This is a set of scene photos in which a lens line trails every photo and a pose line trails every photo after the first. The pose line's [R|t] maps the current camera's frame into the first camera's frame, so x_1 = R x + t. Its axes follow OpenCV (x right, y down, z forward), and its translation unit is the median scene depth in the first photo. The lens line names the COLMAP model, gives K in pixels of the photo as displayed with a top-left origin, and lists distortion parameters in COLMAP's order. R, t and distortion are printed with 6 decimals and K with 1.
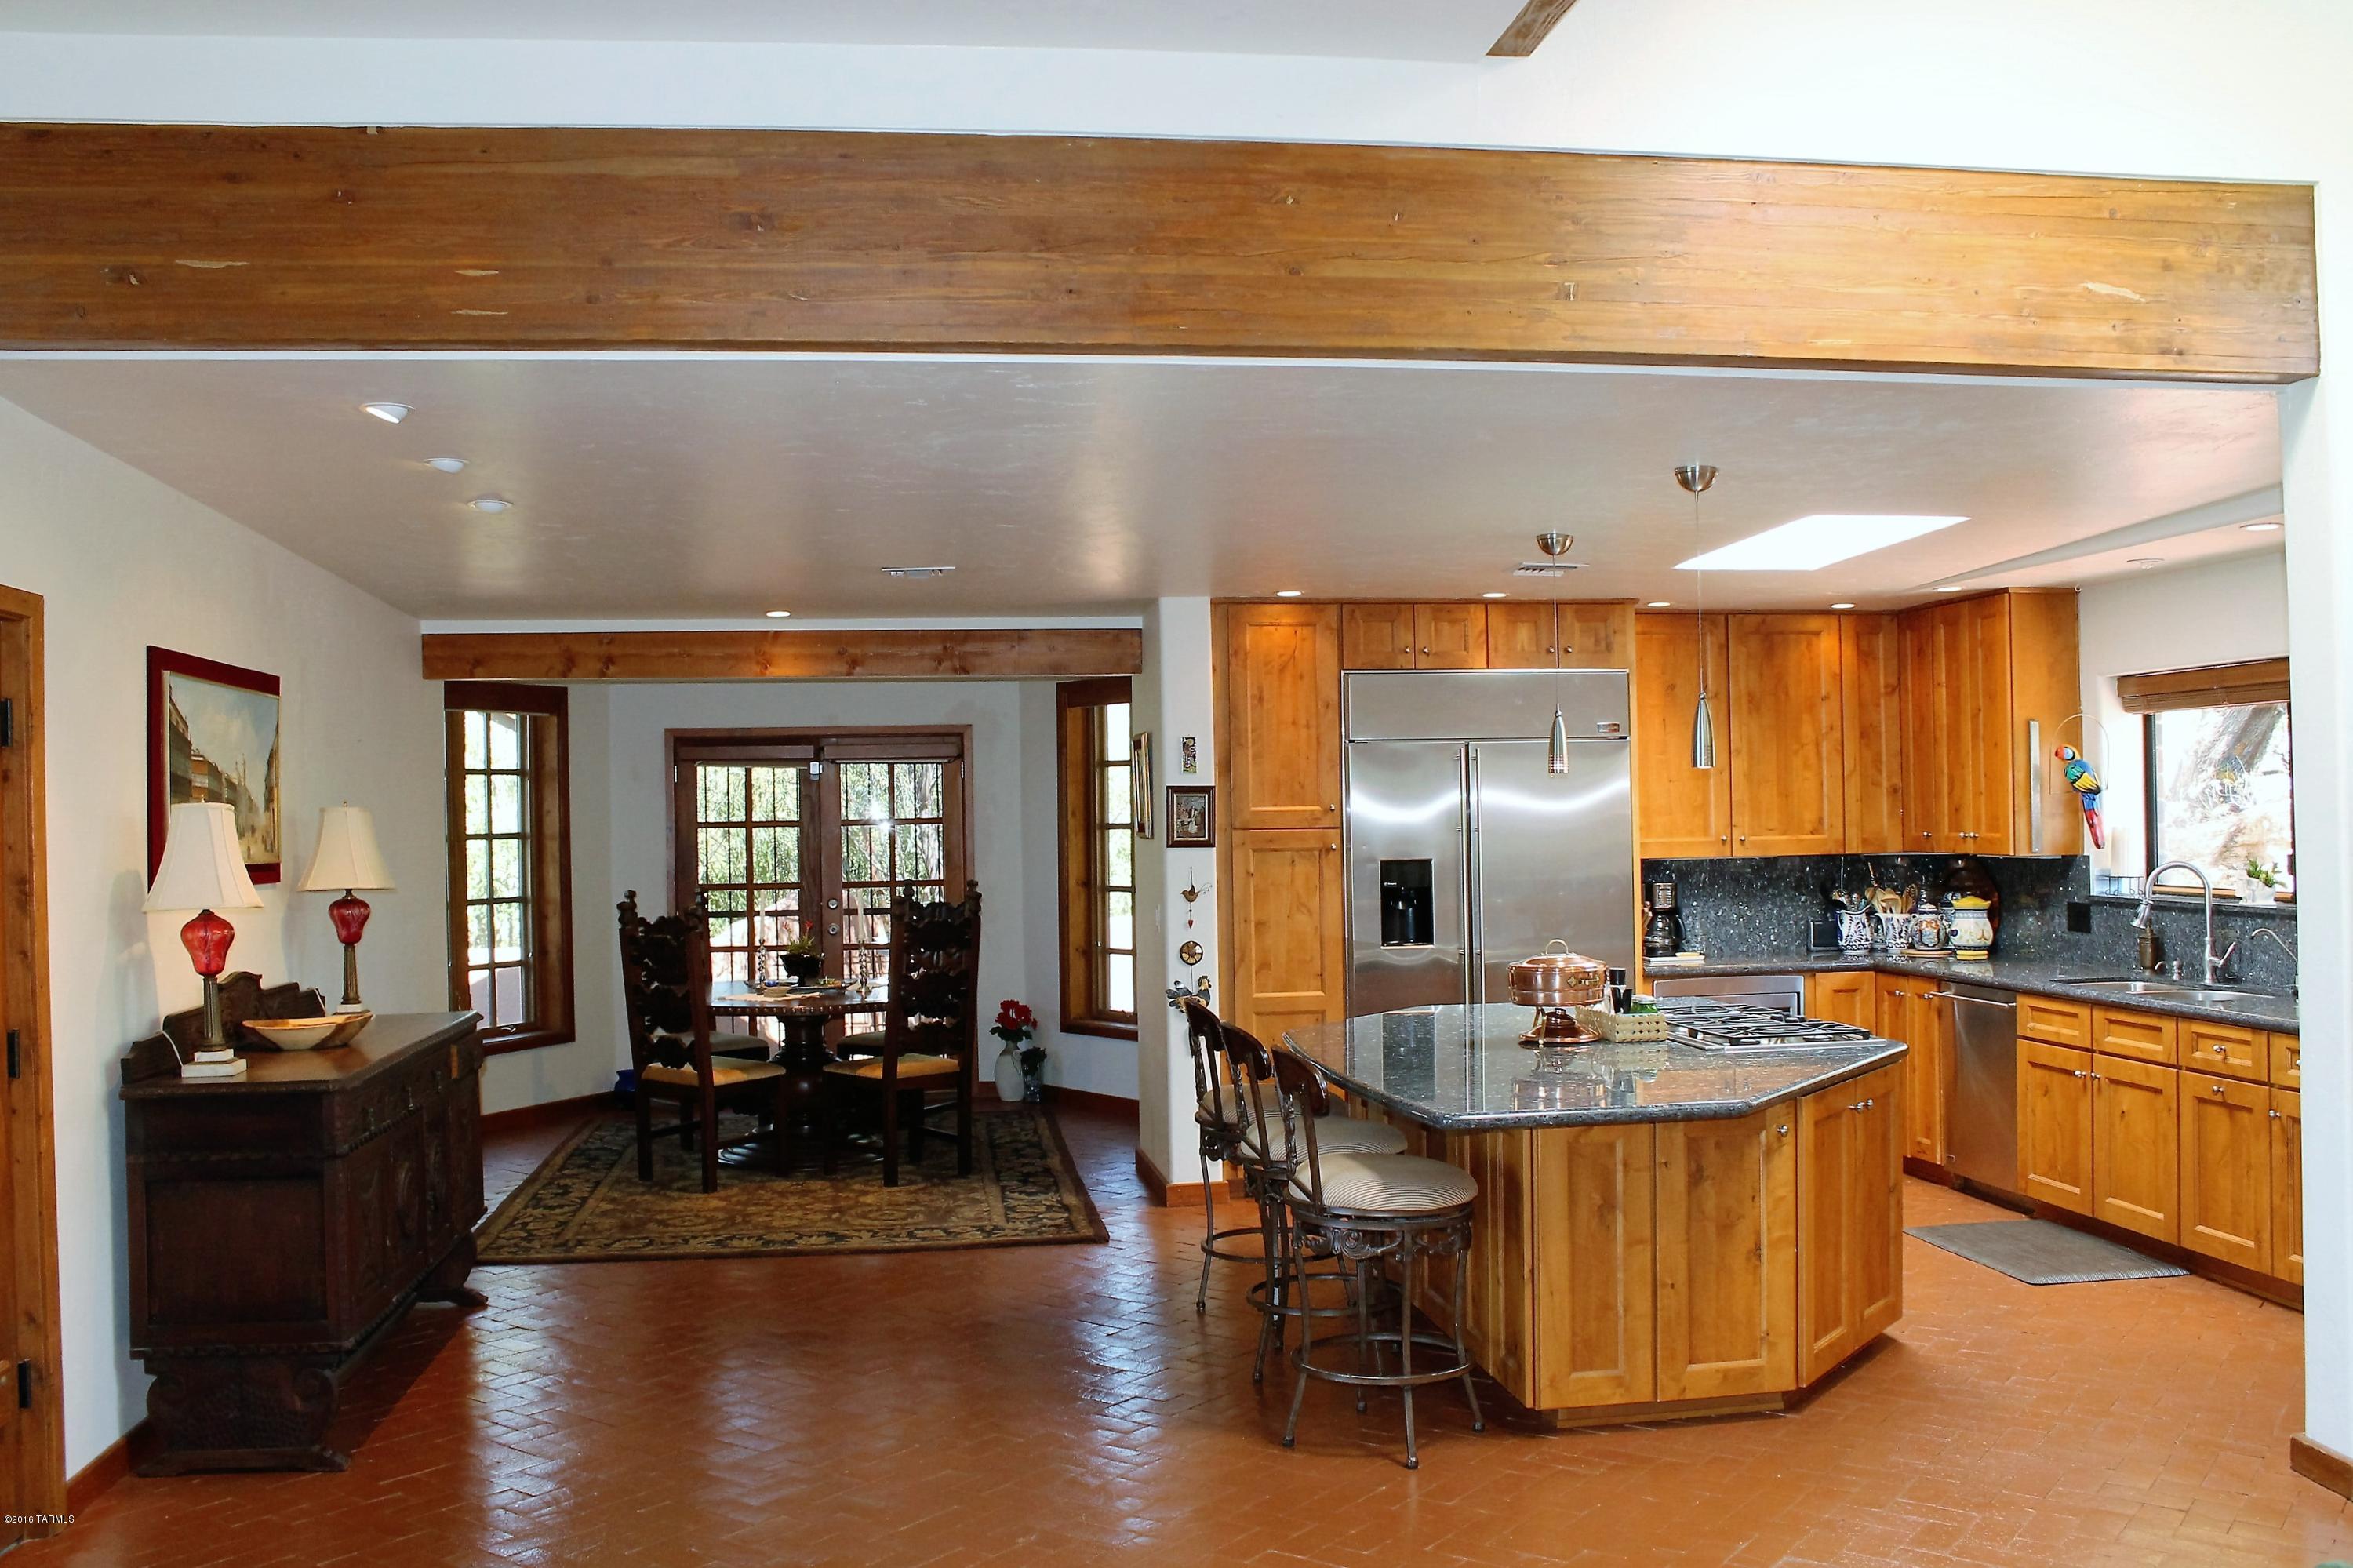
lens RADIAL K [[2109.5, 0, 1181.4], [0, 2109.5, 796.3], [0, 0, 1]] dist [-0.043324, 0.030605]
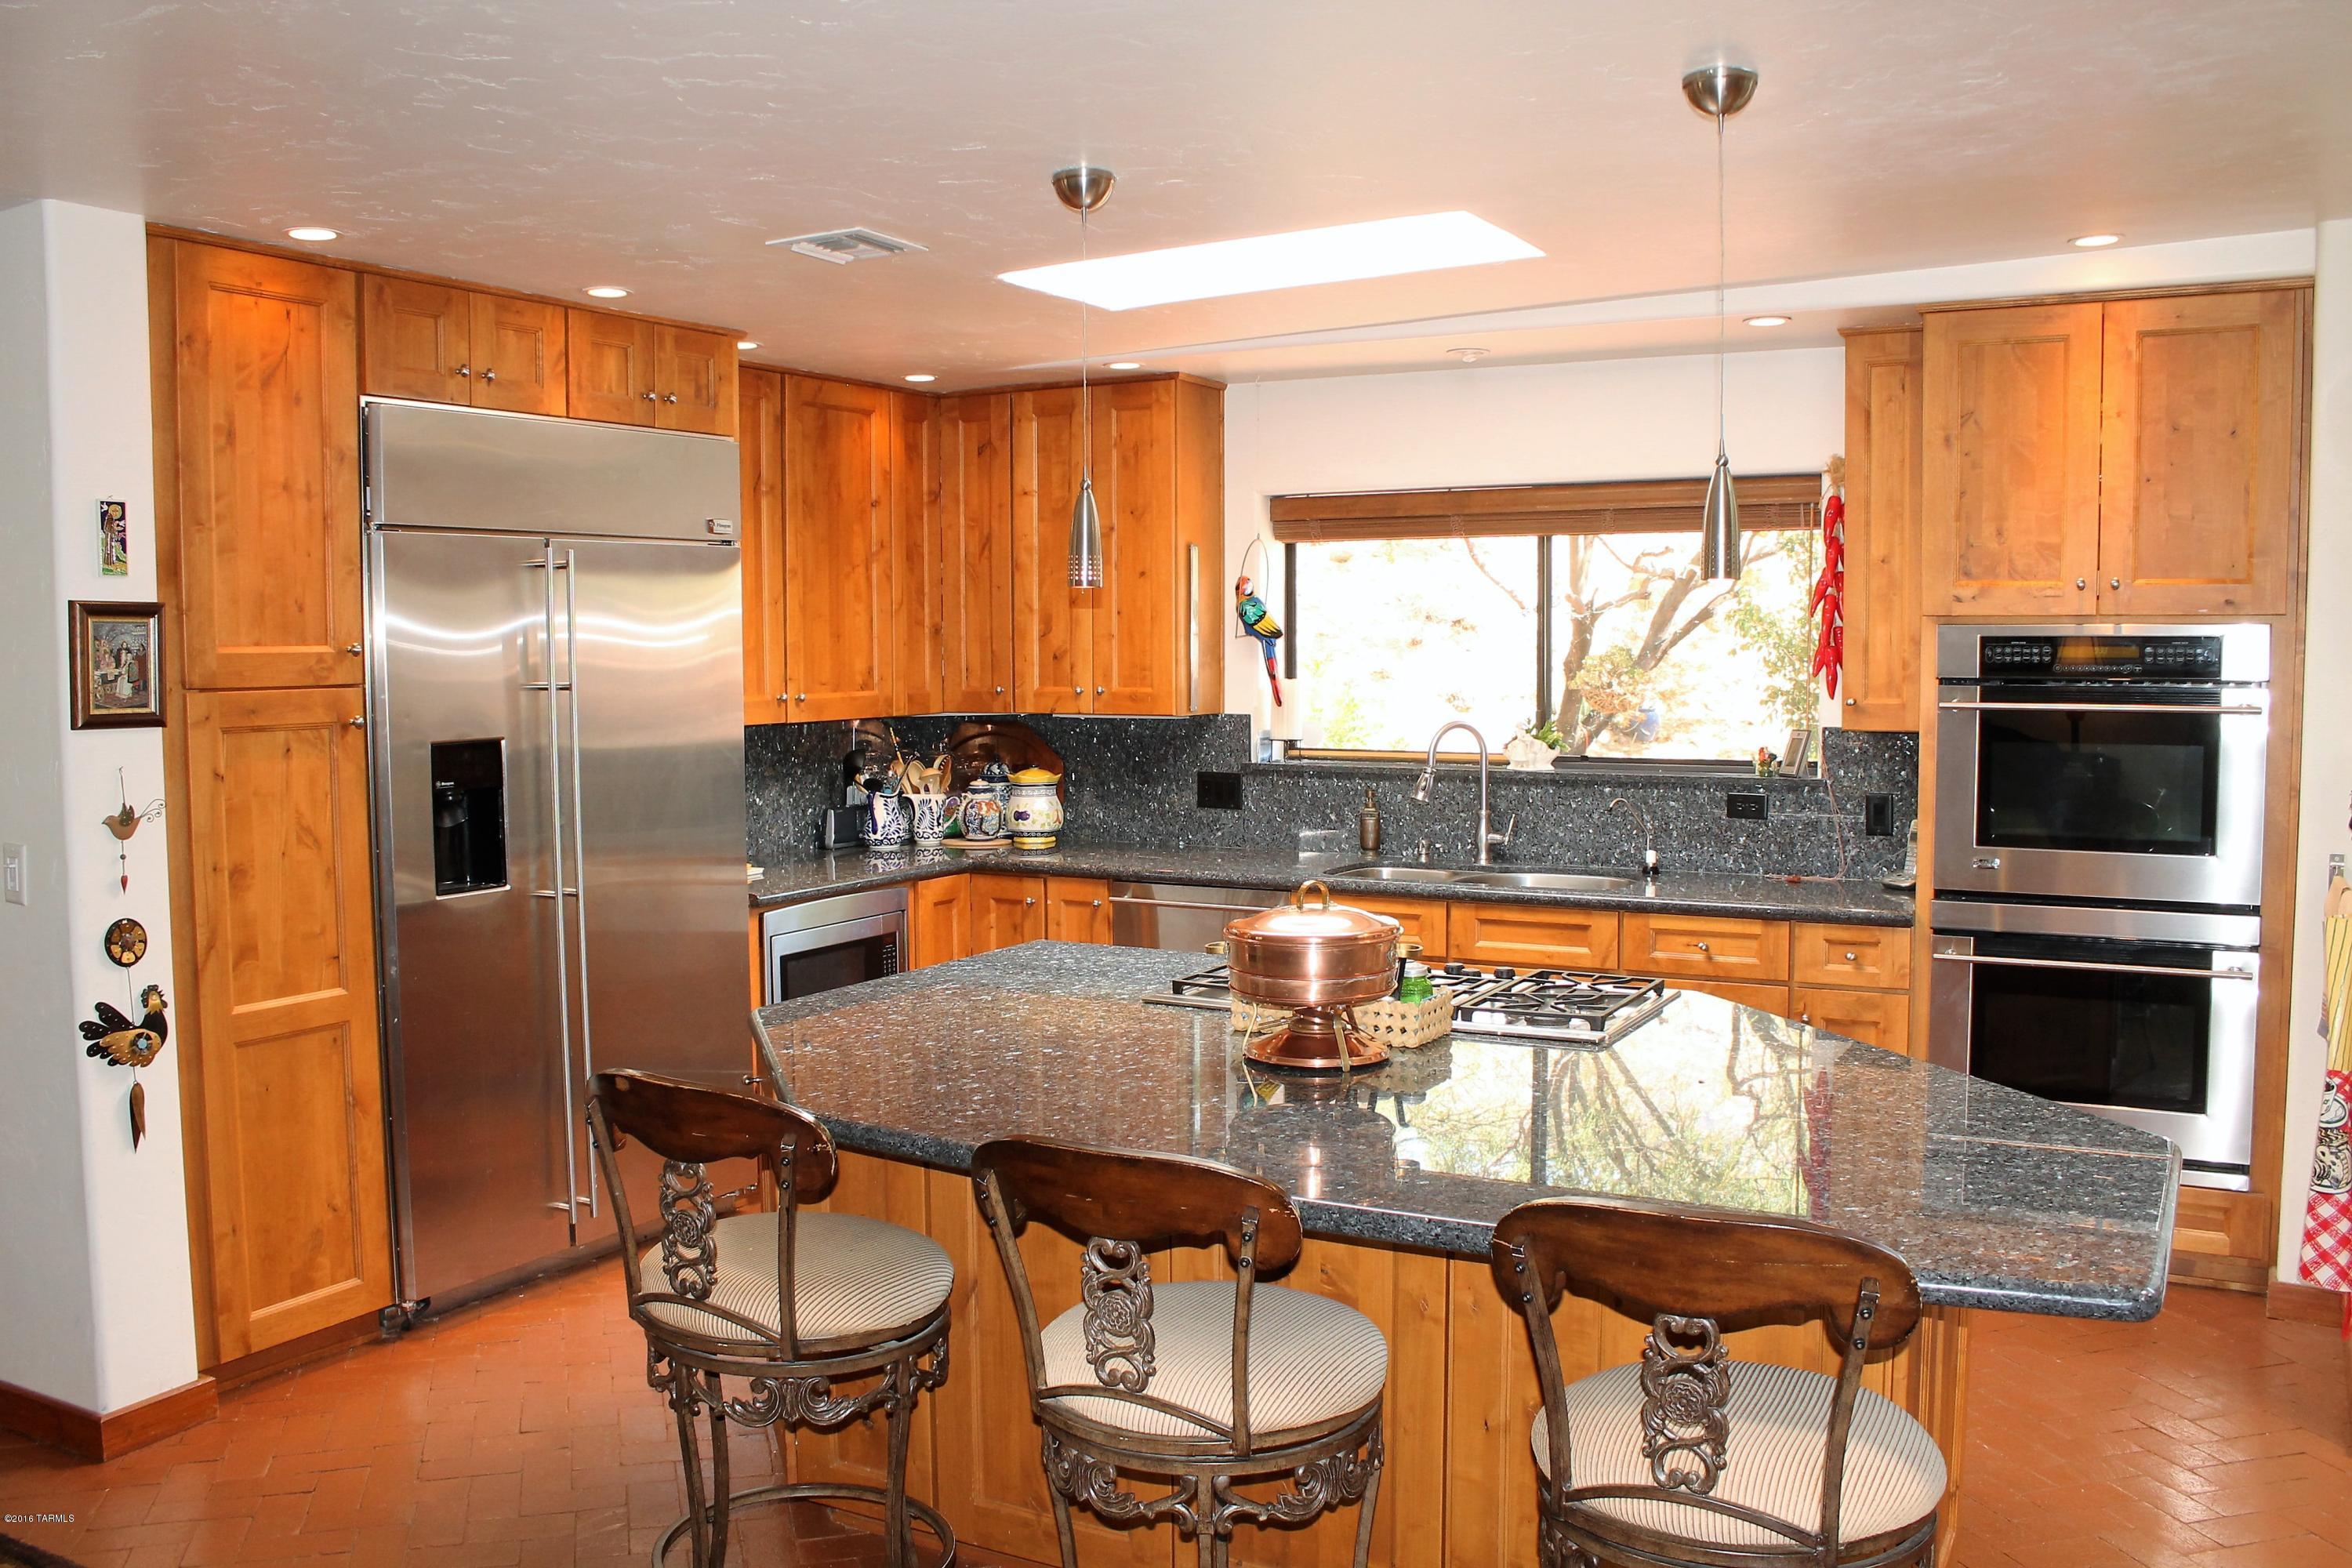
lens RADIAL K [[2108.5, 0, 1173.5], [0, 2108.5, 769.3], [0, 0, 1]] dist [-0.043324, 0.030605]
pose [[0.624307, -0.036844, 0.780310, -0.218123], [-0.008051, 0.998531, 0.053590, 0.005822], [-0.781137, -0.039739, 0.623093, 0.498370]]
